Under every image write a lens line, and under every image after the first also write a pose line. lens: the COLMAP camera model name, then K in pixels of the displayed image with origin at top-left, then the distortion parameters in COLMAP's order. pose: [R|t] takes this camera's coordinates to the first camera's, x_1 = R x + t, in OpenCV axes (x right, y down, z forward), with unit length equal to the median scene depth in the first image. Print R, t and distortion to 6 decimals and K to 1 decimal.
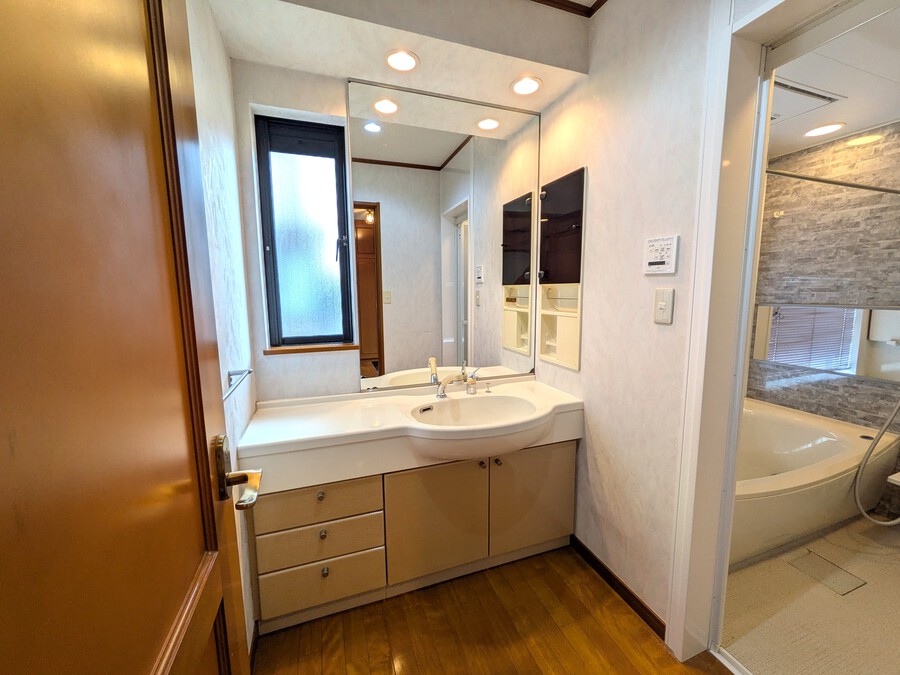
lens RADIAL K [[360.0, 0, 450.8], [0, 360.0, 334.5], [0, 0, 1]] dist [0.003309, 0.000201]
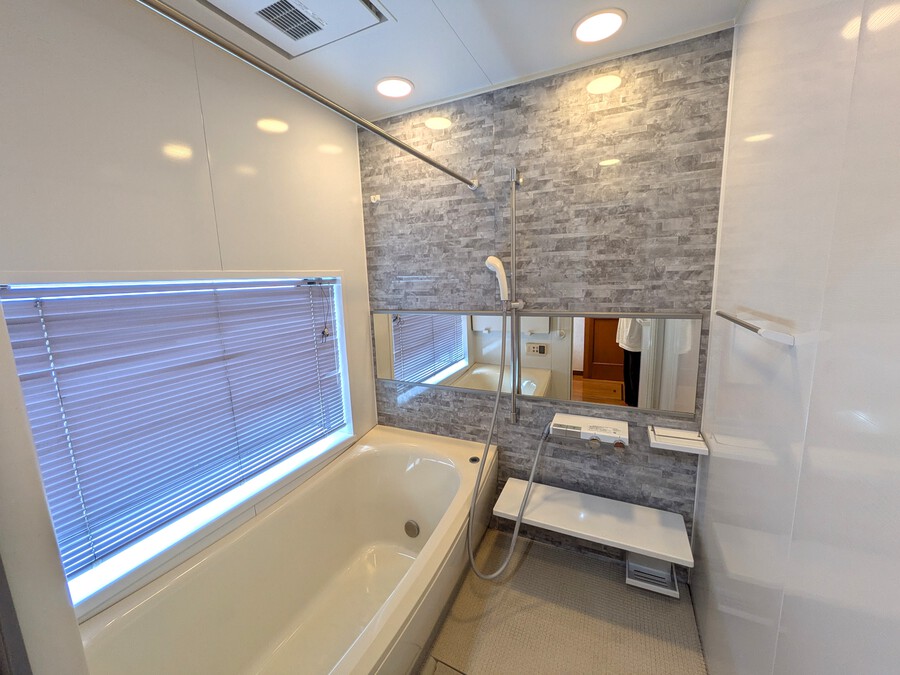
lens RADIAL K [[360.0, 0, 452.6], [0, 360.0, 336.9], [0, 0, 1]] dist [0.003309, 0.000201]
pose [[0.705301, -0.130526, 0.696788, 0.441850], [0.111845, 0.991082, 0.072443, -0.071146], [-0.700029, 0.026838, 0.713610, 0.328495]]
